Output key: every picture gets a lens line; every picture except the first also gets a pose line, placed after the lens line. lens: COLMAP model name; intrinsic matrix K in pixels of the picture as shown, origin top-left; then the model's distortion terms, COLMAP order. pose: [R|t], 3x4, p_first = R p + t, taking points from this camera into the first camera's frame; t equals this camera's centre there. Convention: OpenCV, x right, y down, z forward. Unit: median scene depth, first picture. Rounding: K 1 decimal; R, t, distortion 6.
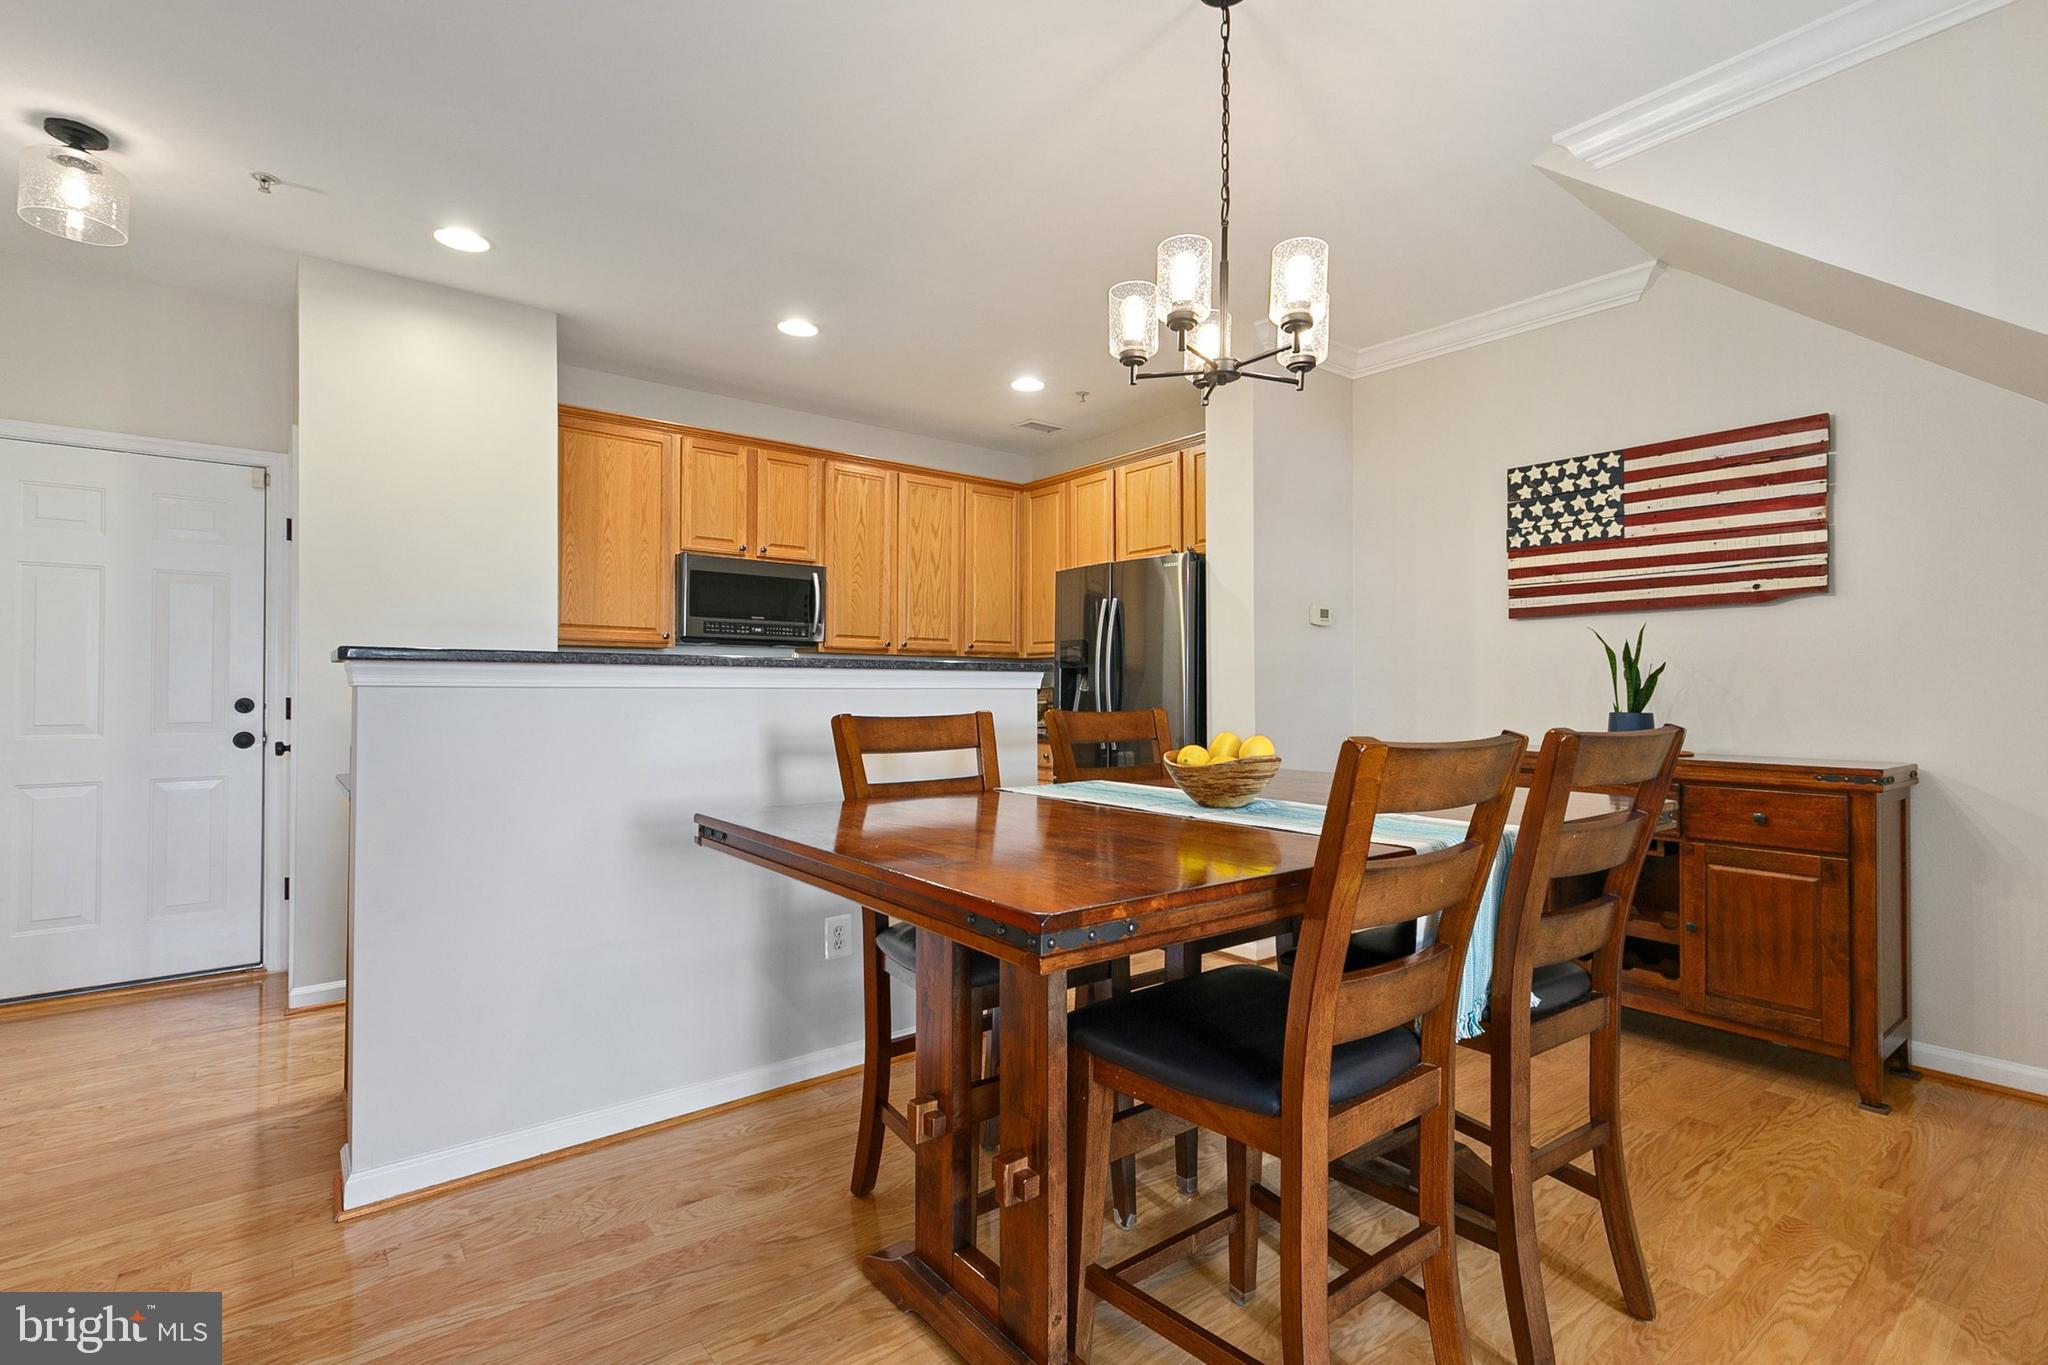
lens RADIAL K [[942.6, 0, 1021.1], [0, 942.6, 676.4], [0, 0, 1]] dist [0.003577, -0.000232]
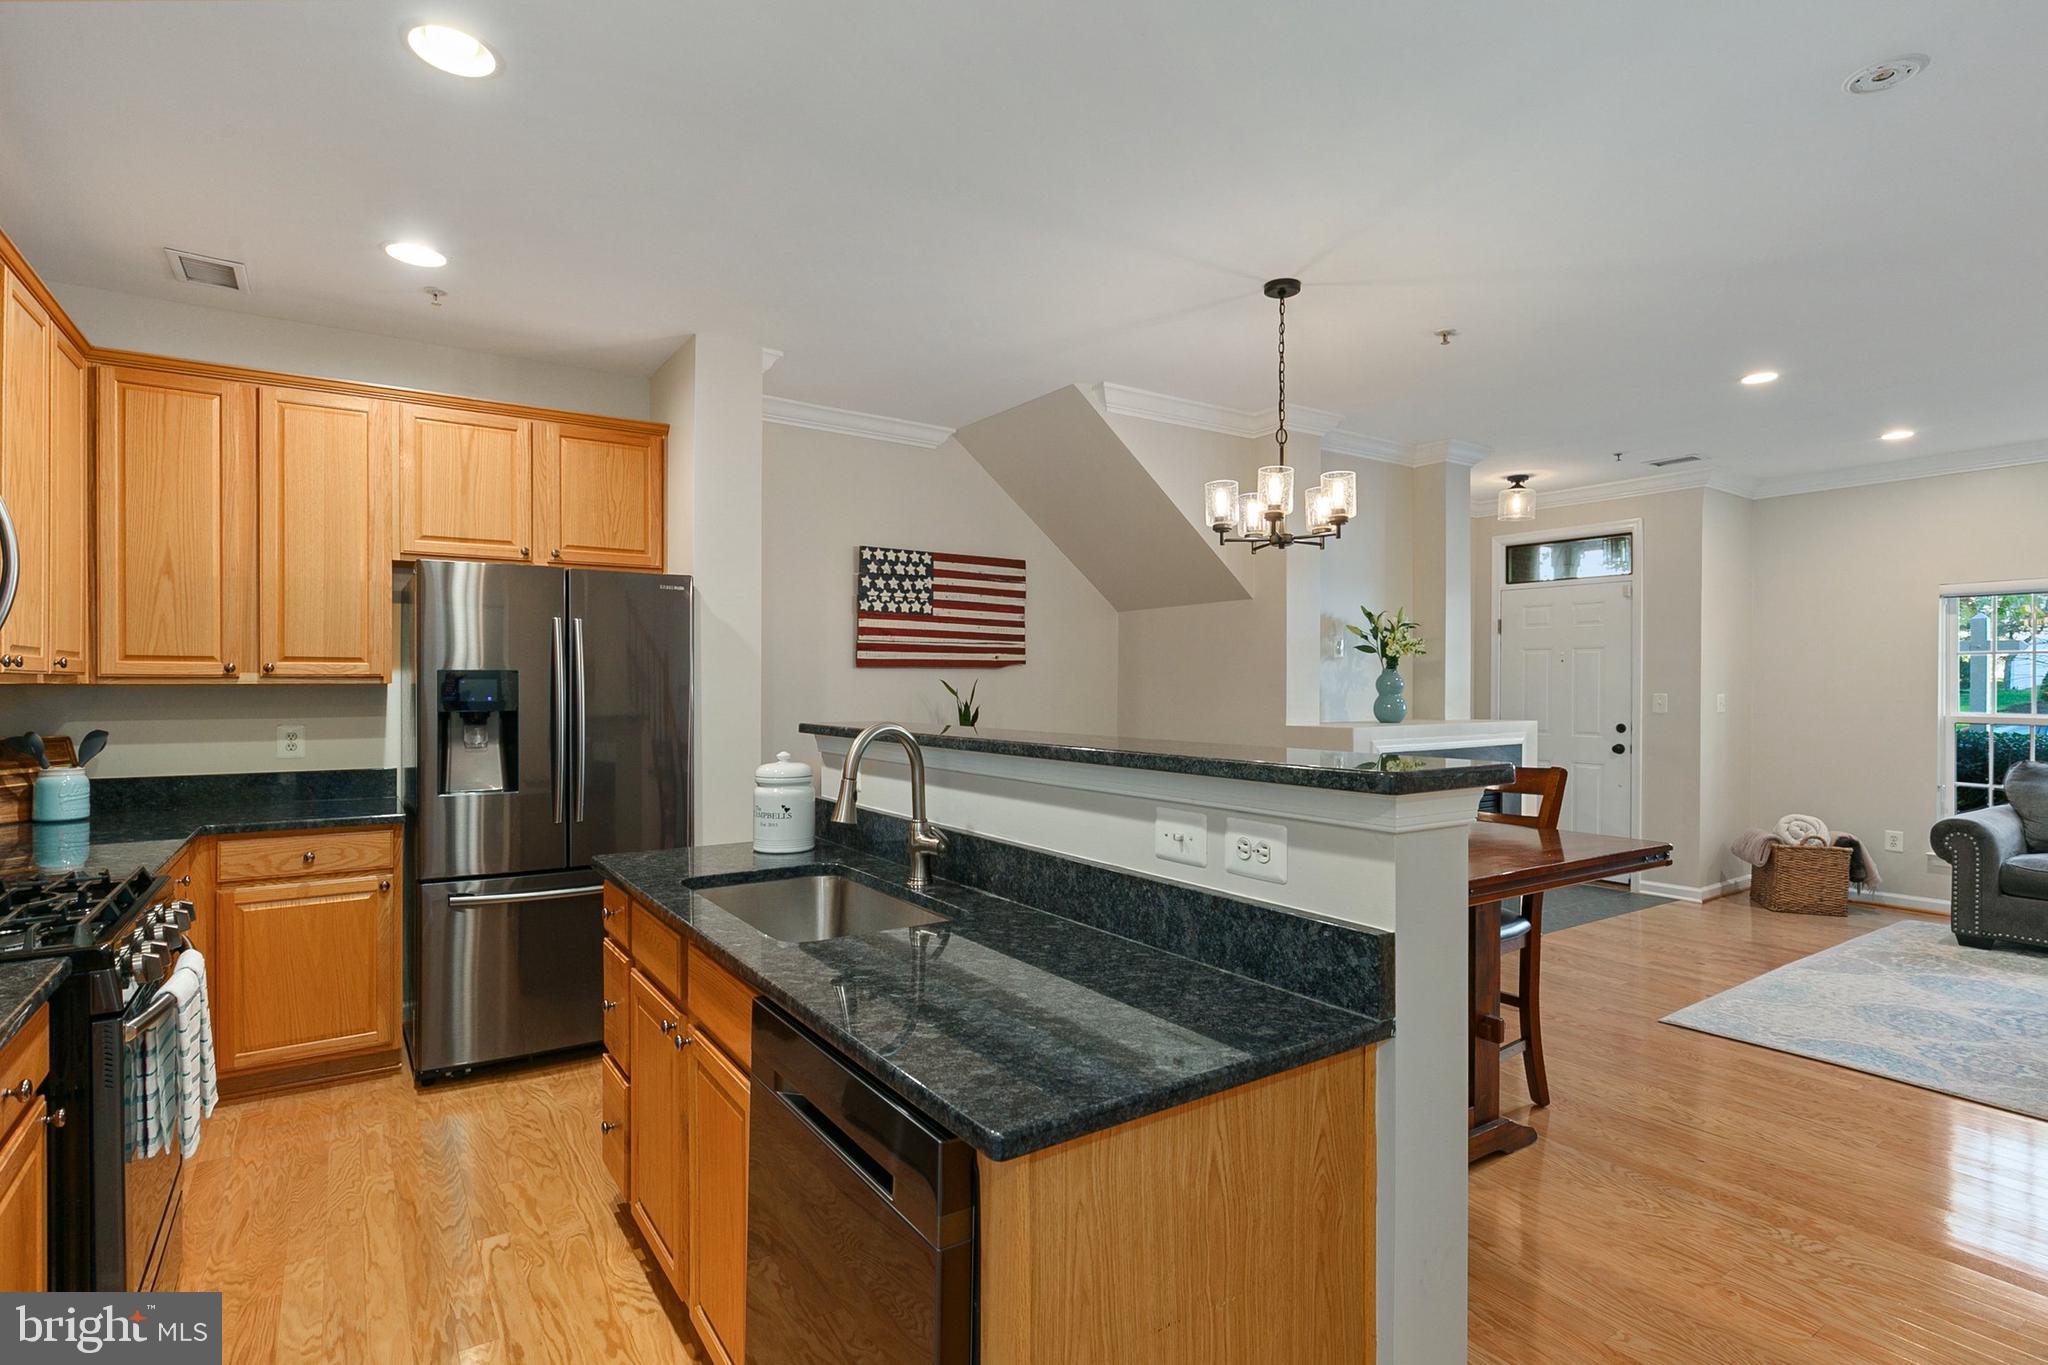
lens RADIAL K [[1010.8, 0, 1024.0], [0, 1010.8, 682.5], [0, 0, 1]] dist [-0.000108, 0.000147]
pose [[0.068389, -0.000012, 0.997659, -0.826091], [-0.016485, 0.999863, 0.001142, -0.048193], [-0.997523, -0.016525, 0.068379, 0.728623]]
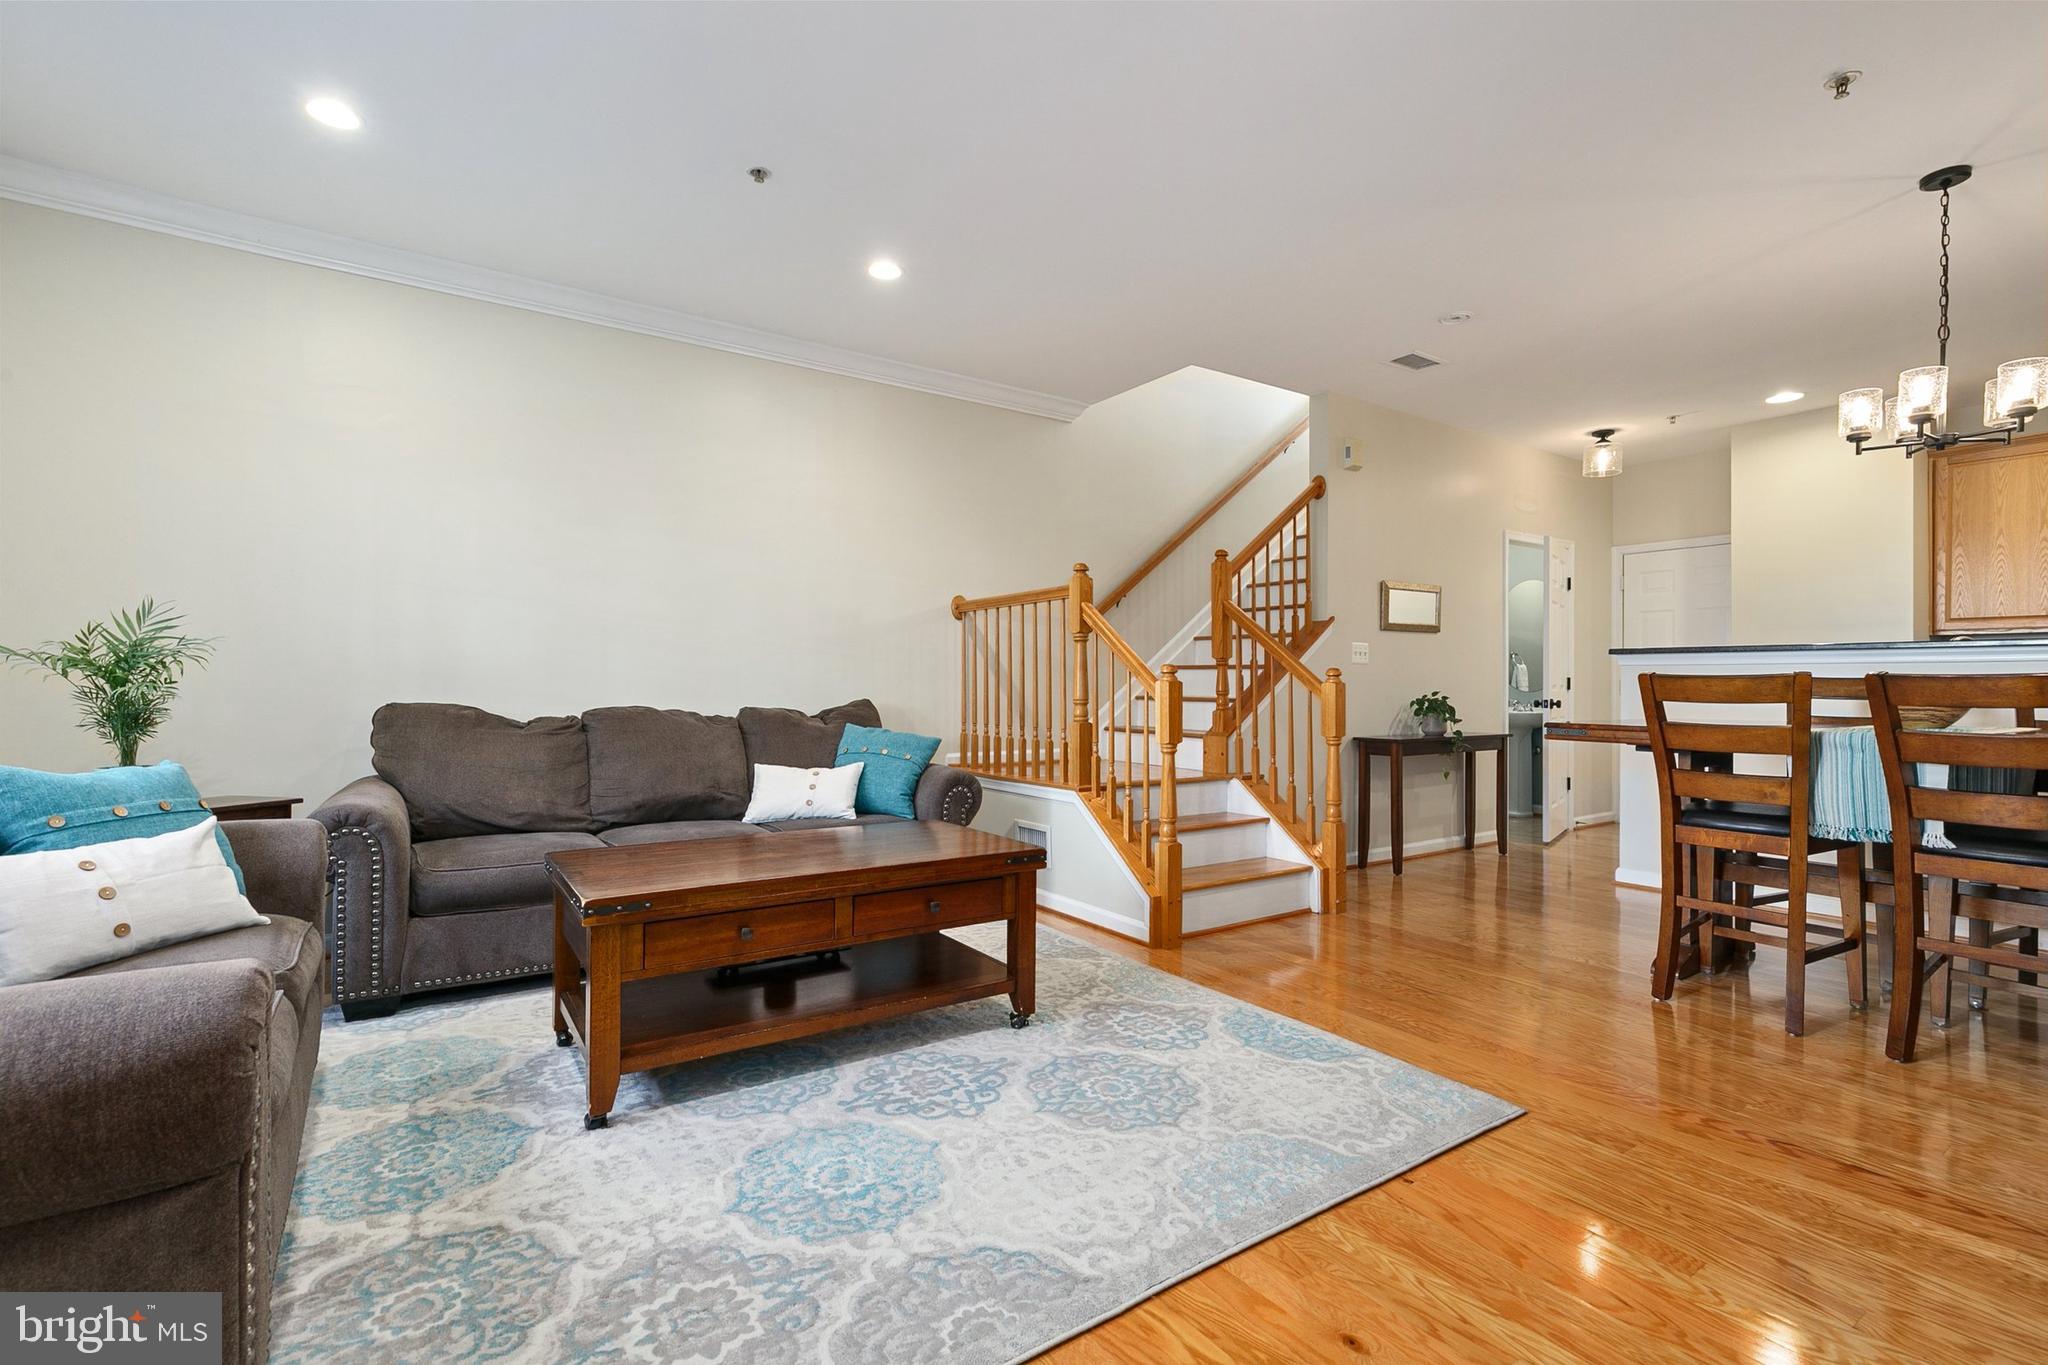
lens RADIAL K [[918.6, 0, 1019.8], [0, 918.6, 682.5], [0, 0, 1]] dist [0.008156, -0.001487]
pose [[-0.071856, -0.001544, -0.997414, 1.000783], [0.007959, 0.999966, -0.002122, 0.027692], [0.997383, -0.008091, -0.071841, -0.204976]]
